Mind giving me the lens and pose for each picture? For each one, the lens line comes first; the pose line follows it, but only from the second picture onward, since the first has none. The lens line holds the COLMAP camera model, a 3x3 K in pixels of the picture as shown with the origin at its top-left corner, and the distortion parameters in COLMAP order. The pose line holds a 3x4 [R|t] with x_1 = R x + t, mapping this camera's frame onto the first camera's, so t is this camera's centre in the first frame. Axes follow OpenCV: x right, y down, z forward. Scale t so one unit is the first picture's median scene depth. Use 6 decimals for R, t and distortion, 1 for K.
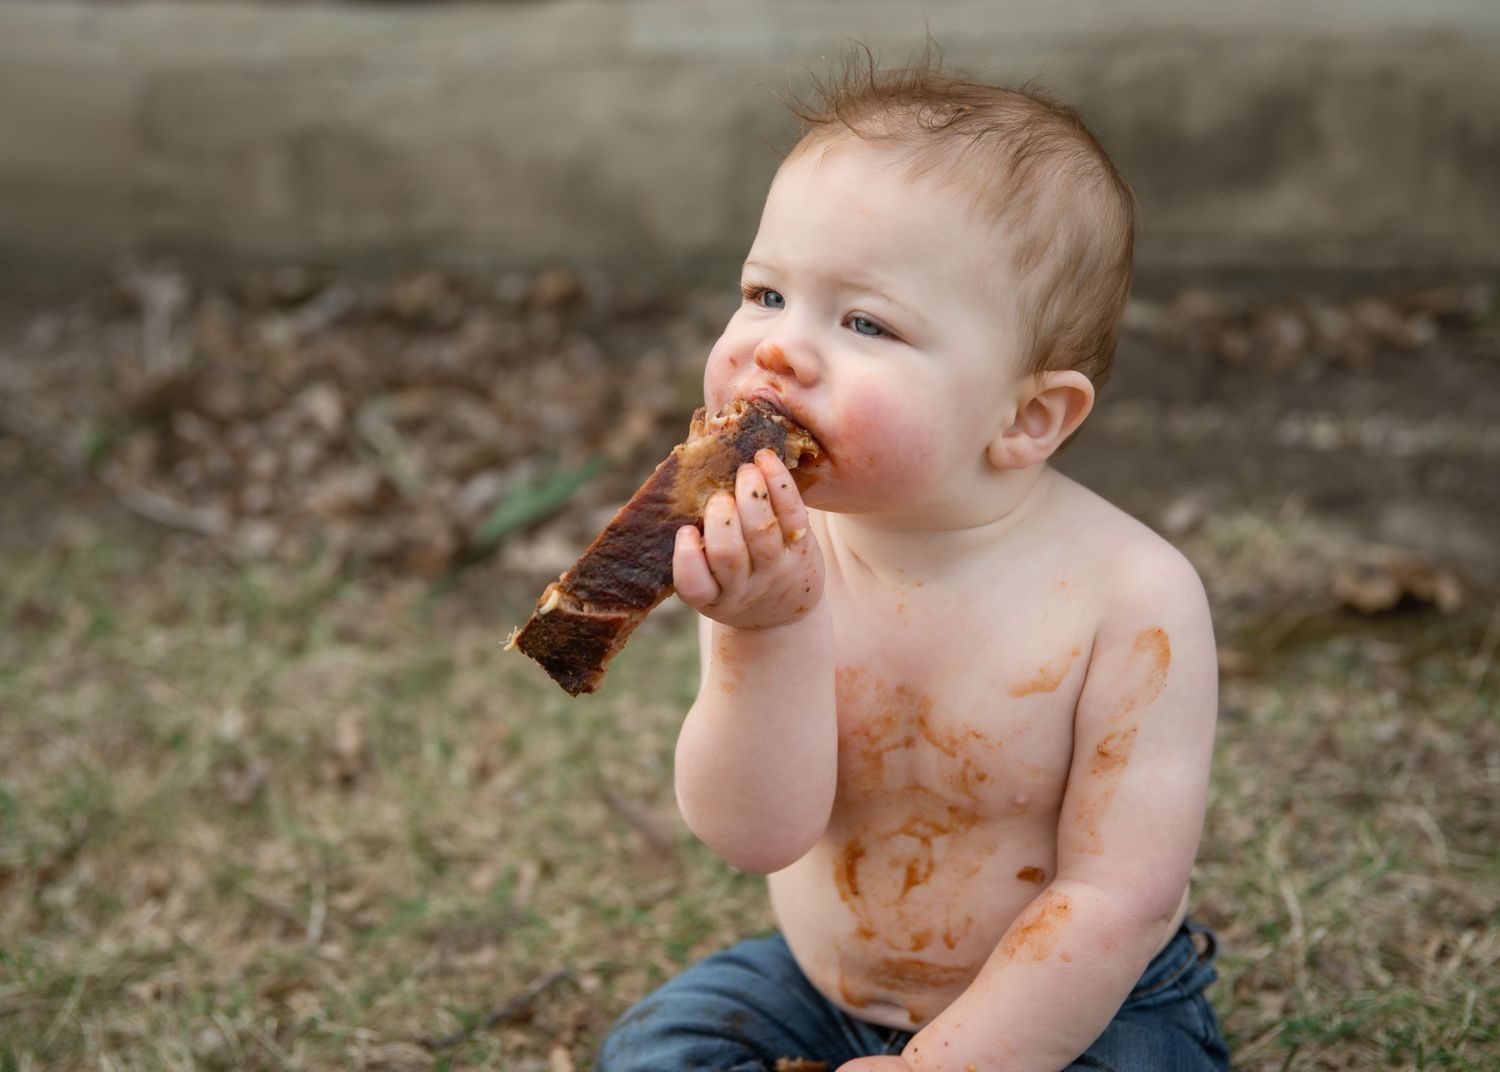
lens RADIAL K [[2205.8, 0, 717.2], [0, 2205.8, 598.0], [0, 0, 1]] dist [0.029426, 0.000000]
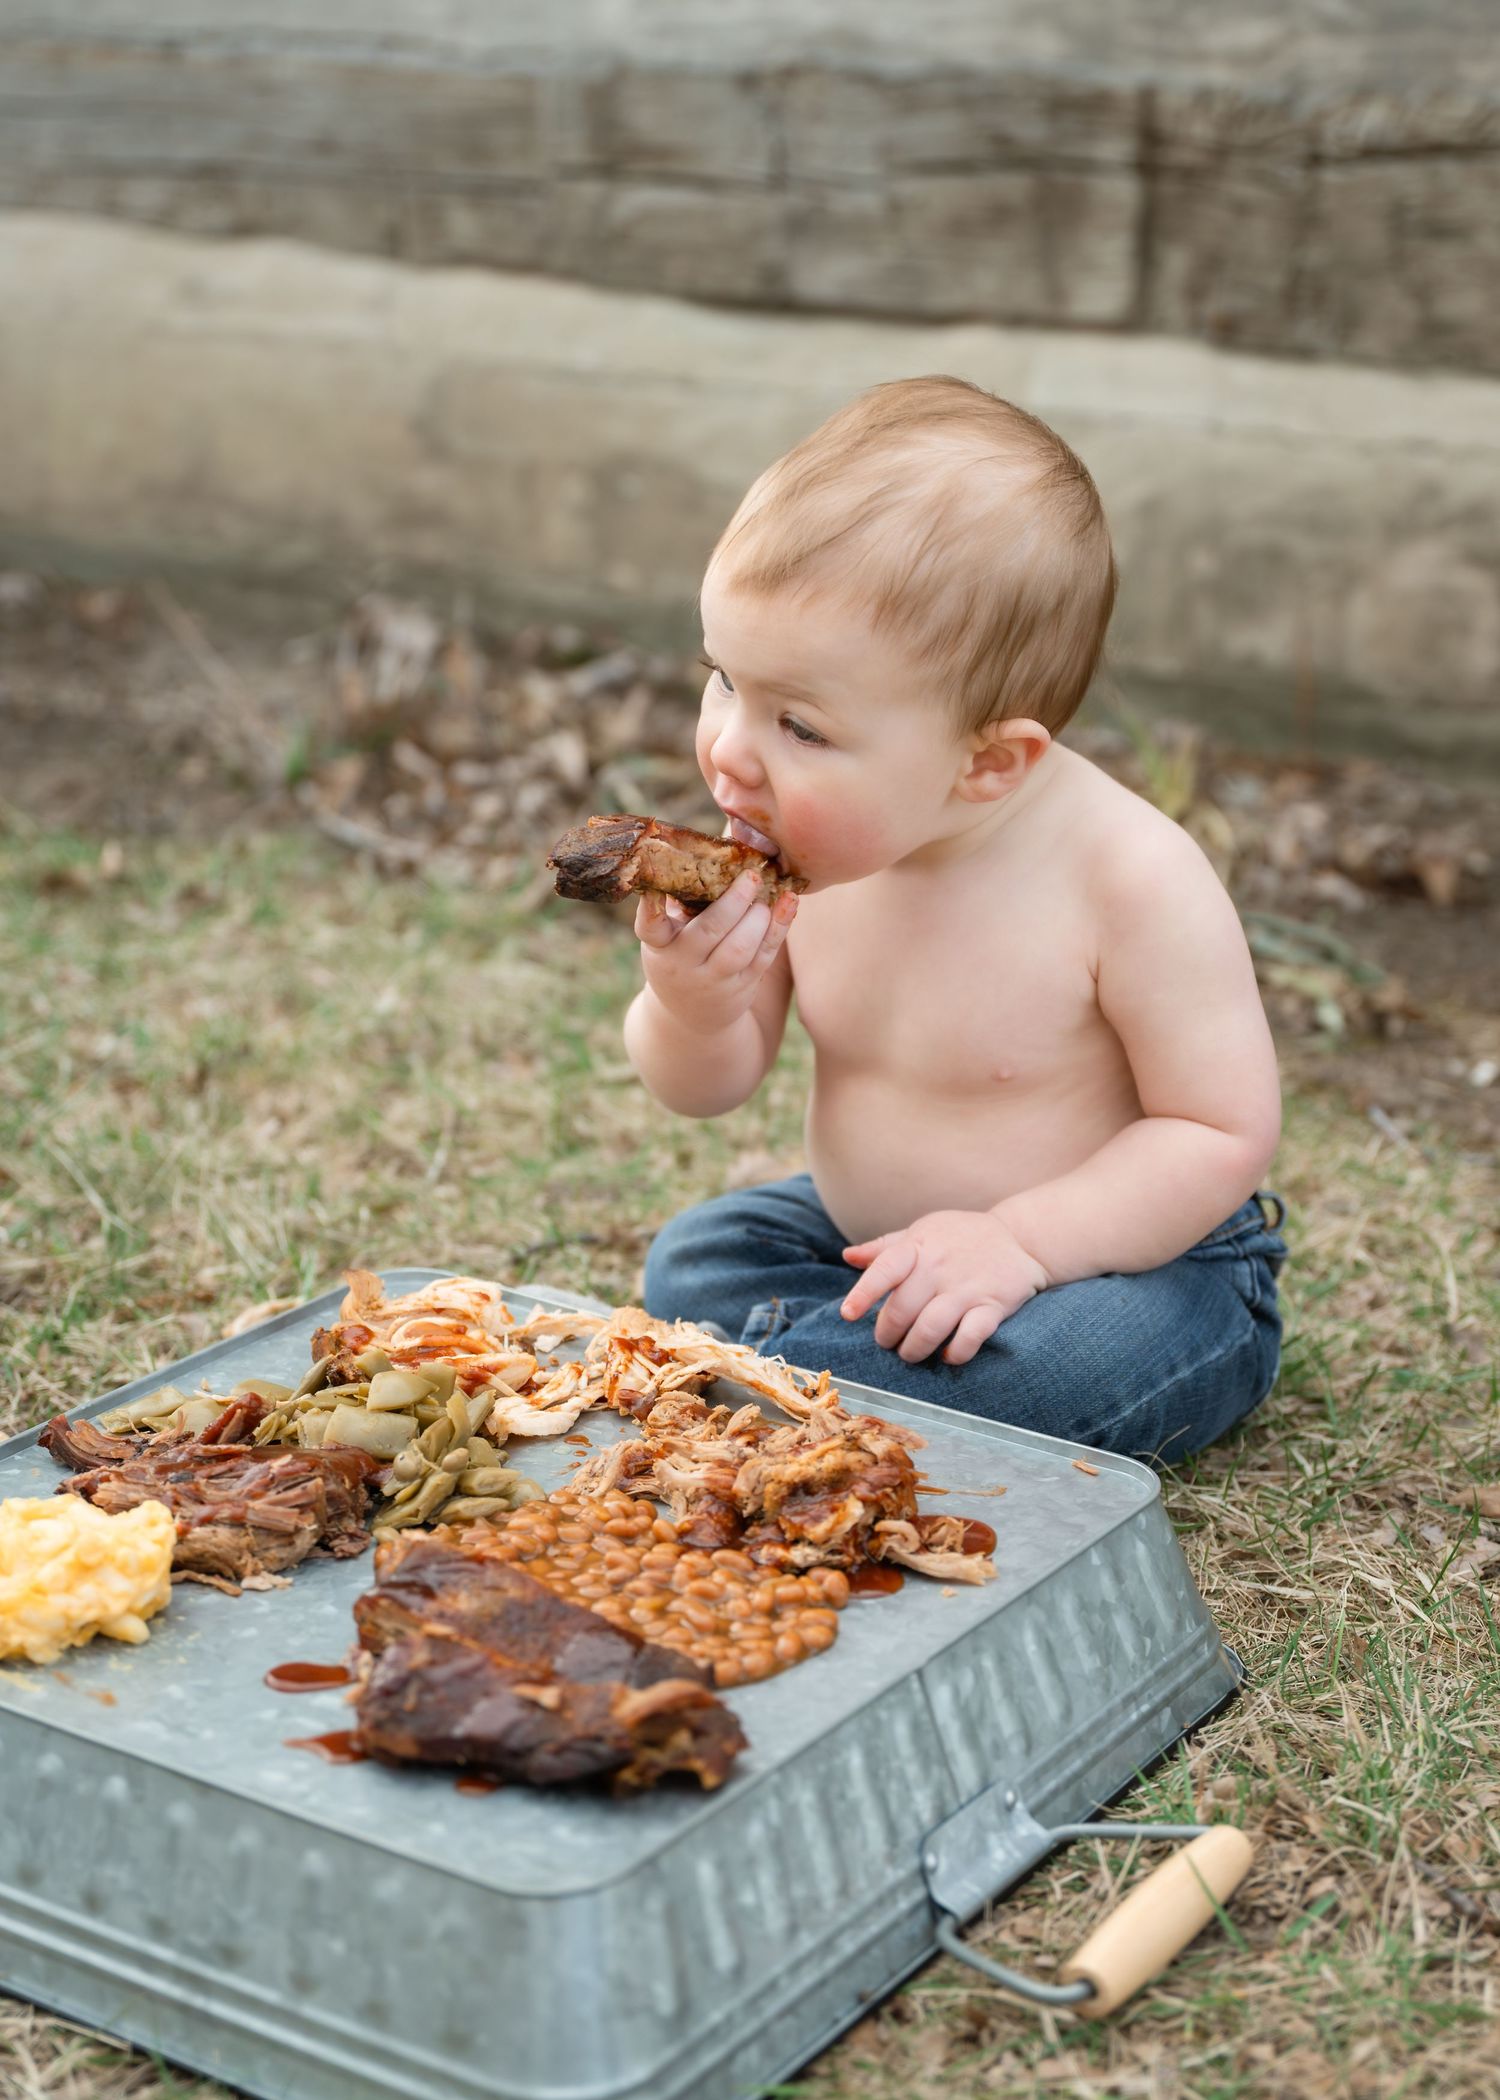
lens RADIAL K [[3088.1, 0, 686.1], [0, 3088.1, 1092.8], [0, 0, 1]] dist [0.029426, 0.000000]
pose [[0.976274, 0.166529, -0.138412, 0.048138], [-0.171725, 0.984791, -0.026402, 0.062185], [0.131910, 0.049545, 0.990023, -0.142690]]
